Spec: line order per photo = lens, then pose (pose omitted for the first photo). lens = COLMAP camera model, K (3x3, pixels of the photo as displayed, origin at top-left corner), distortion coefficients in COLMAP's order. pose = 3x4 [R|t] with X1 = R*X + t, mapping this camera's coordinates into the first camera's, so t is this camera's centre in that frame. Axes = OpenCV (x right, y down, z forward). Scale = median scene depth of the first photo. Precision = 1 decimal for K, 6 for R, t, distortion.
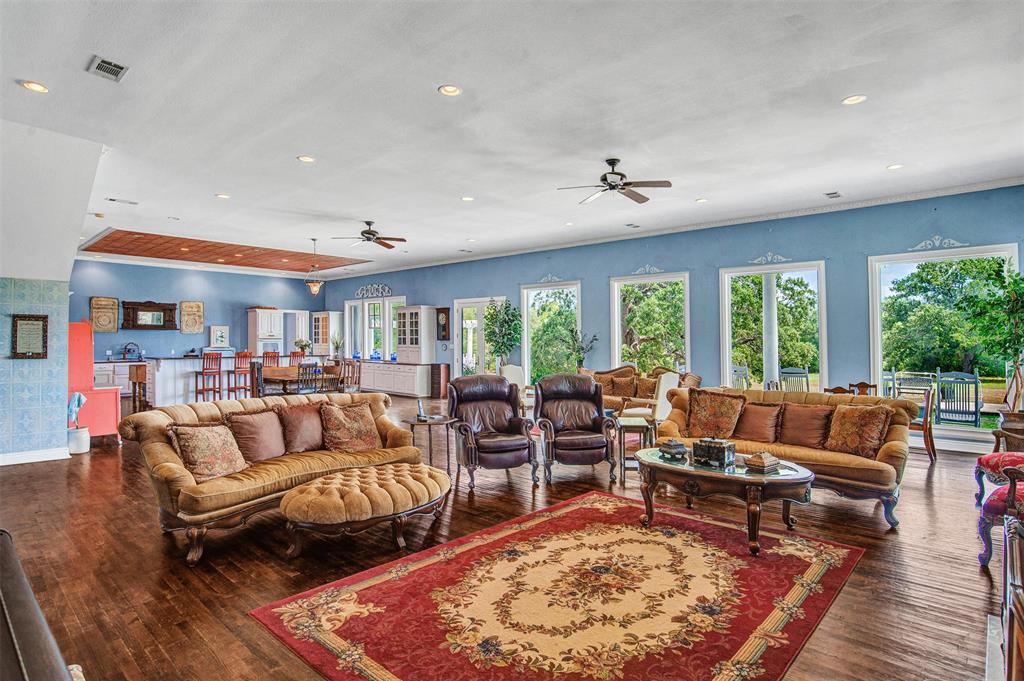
lens RADIAL K [[539.5, 0, 513.8], [0, 539.5, 330.5], [0, 0, 1]] dist [-0.036885, 0.001258]
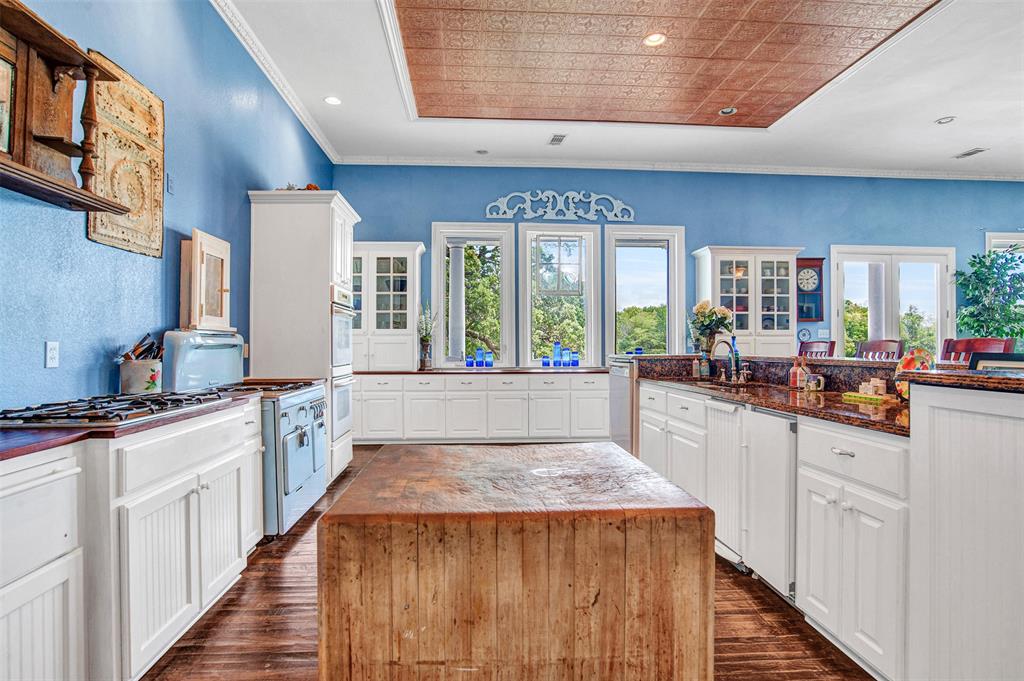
lens RADIAL K [[534.6, 0, 479.9], [0, 534.6, 338.6], [0, 0, 1]] dist [-0.024467, 0.000683]
pose [[0.717691, 0.008525, 0.696310, -0.689717], [-0.015605, 0.999871, 0.003843, 0.036418], [-0.696187, -0.013624, 0.717731, 0.841390]]
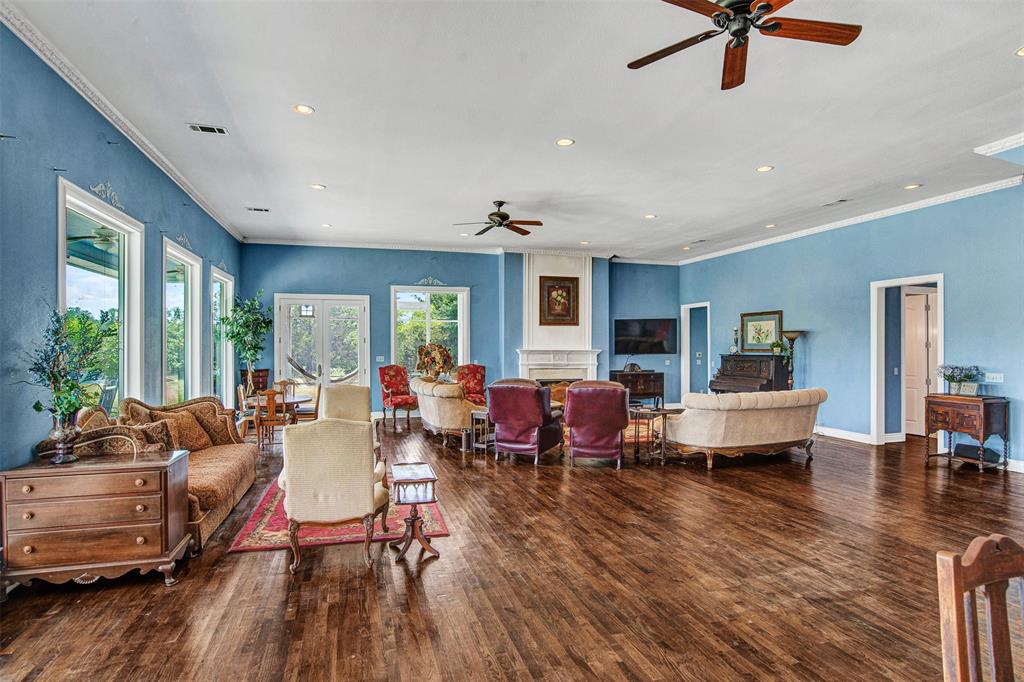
lens RADIAL K [[541.6, 0, 509.4], [0, 541.6, 350.4], [0, 0, 1]] dist [-0.034355, 0.001205]
pose [[-0.854516, -0.006520, 0.519384, -0.198944], [-0.012542, 0.999889, -0.008083, 0.014020], [-0.519273, -0.013421, -0.854503, 0.857375]]
